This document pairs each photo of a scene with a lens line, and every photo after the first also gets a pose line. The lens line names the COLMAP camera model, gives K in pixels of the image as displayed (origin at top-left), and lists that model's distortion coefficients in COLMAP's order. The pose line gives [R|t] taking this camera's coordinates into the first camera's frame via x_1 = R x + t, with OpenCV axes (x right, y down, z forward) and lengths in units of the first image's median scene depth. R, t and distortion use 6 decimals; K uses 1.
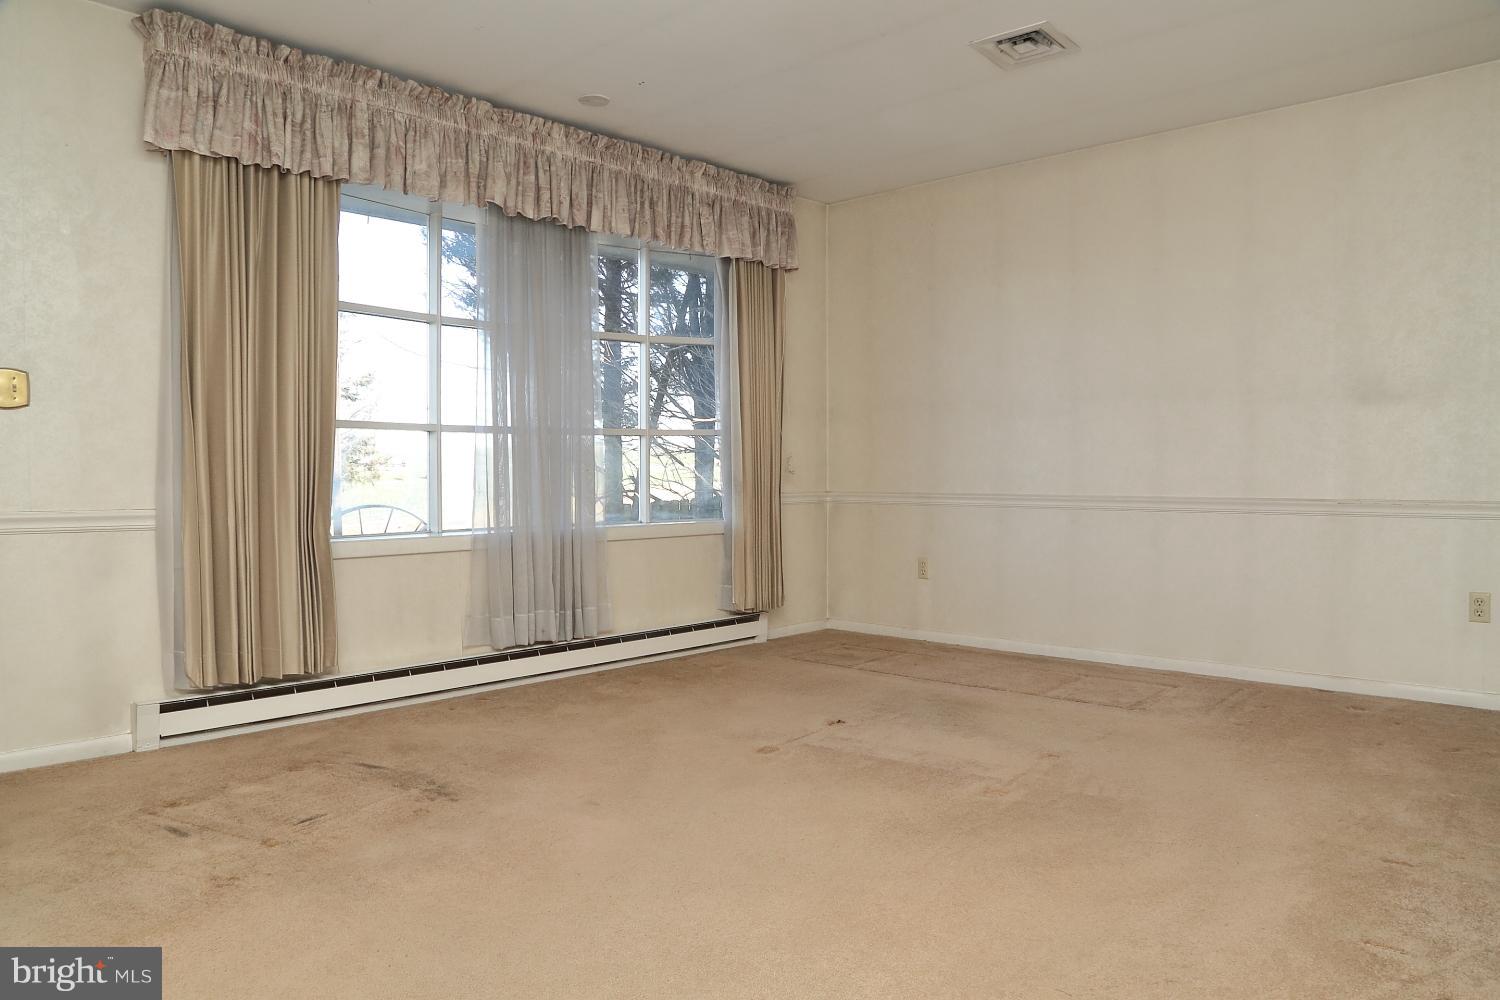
lens RADIAL K [[1027.8, 0, 745.9], [0, 1027.8, 495.4], [0, 0, 1]] dist [-0.062172, 0.002160]
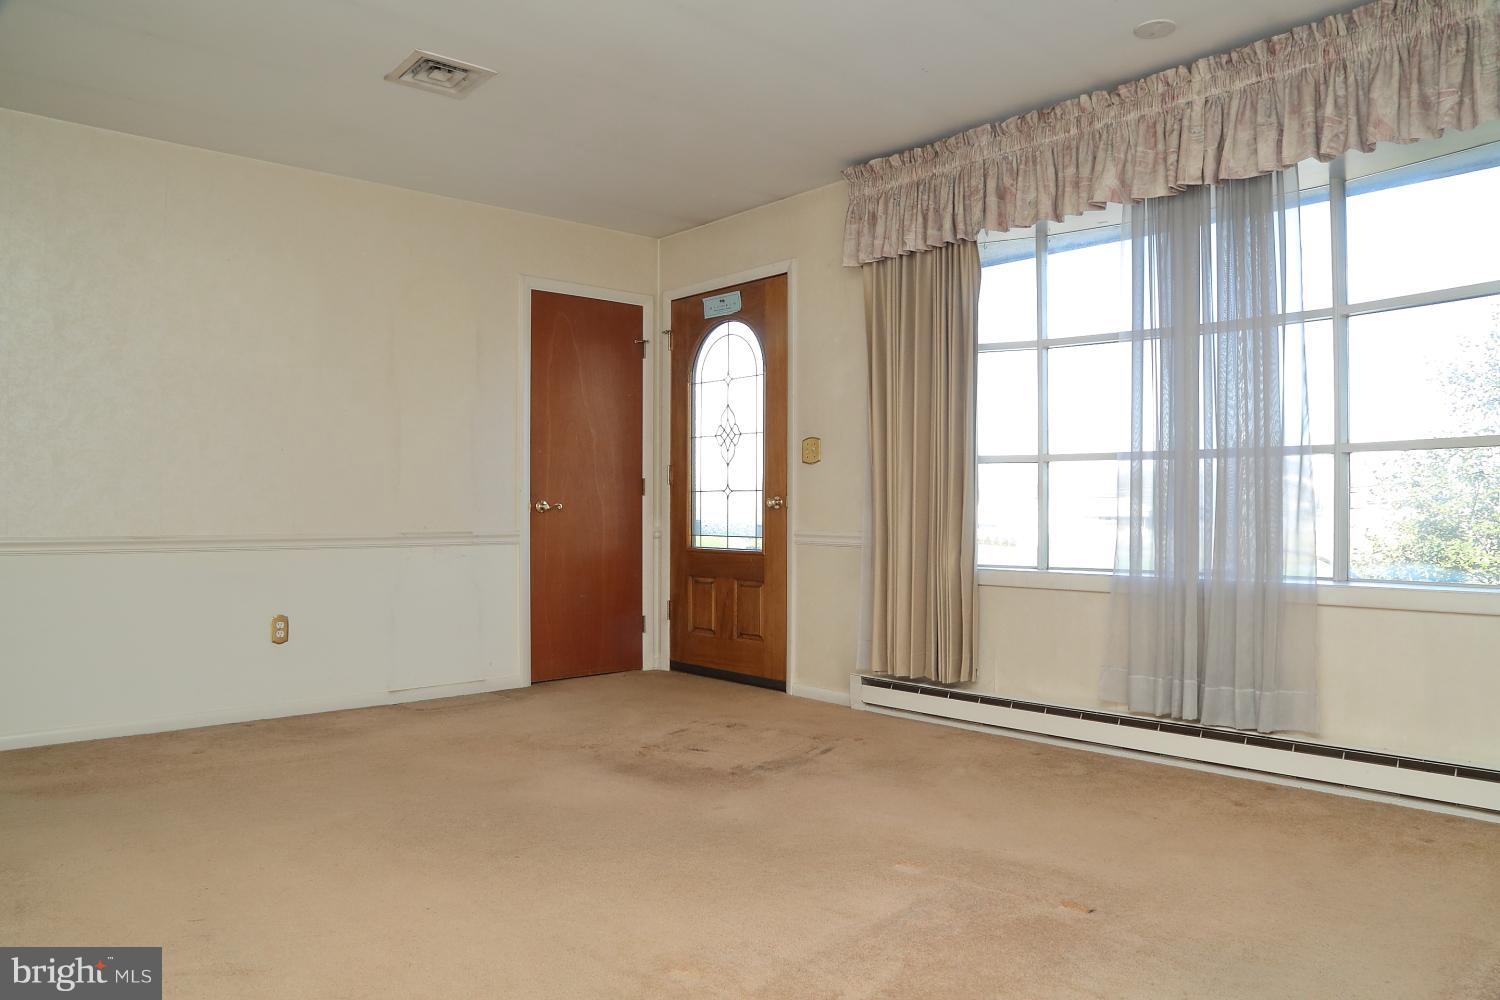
lens RADIAL K [[1101.8, 0, 735.9], [0, 1101.8, 498.7], [0, 0, 1]] dist [-0.037215, 0.002757]
pose [[-0.095373, -0.002965, -0.995437, 0.750958], [-0.020118, 0.999797, -0.001051, -0.022236], [0.995238, 0.019926, -0.095414, 0.804076]]
